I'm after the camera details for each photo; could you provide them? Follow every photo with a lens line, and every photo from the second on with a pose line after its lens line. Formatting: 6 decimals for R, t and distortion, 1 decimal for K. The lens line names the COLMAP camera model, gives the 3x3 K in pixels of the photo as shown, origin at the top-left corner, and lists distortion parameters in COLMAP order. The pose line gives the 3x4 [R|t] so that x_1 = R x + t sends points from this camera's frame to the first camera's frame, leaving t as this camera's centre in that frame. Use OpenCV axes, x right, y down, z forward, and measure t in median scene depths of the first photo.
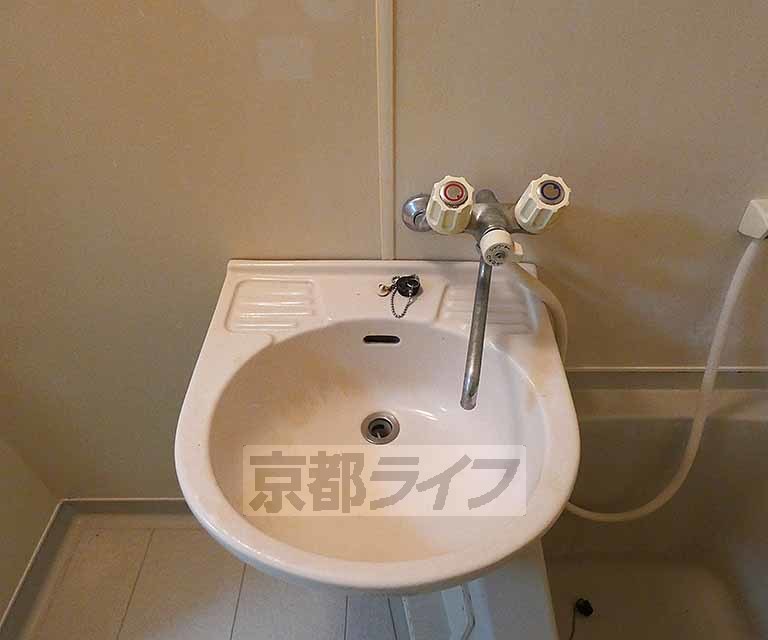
lens RADIAL K [[494.6, 0, 384.0], [0, 494.6, 320.0], [0, 0, 1]] dist [-0.000528, 0.000520]
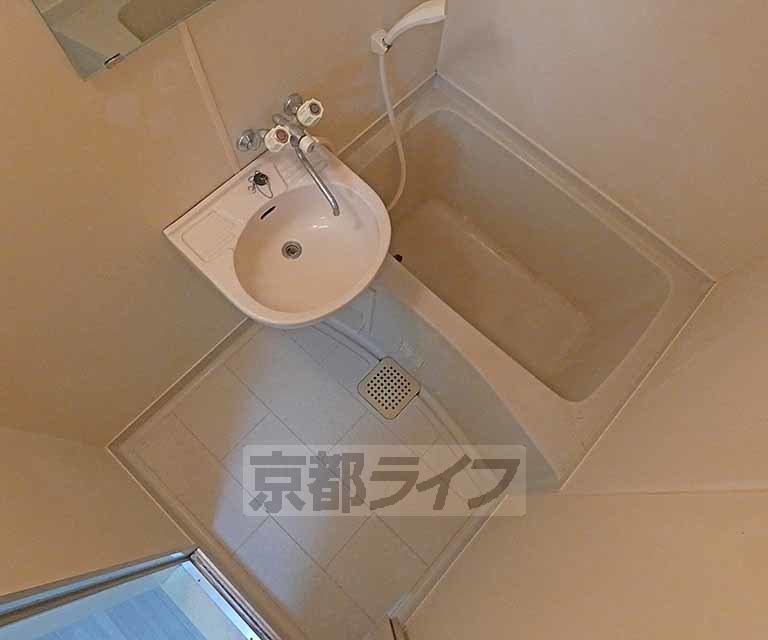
lens RADIAL K [[508.7, 0, 384.0], [0, 508.7, 320.0], [0, 0, 1]] dist [0.006652, 0.000931]
pose [[0.675878, -0.679494, 0.285441, -0.517887], [0.474438, 0.697506, 0.537023, -0.488843], [-0.564001, -0.227538, 0.793807, -0.819705]]
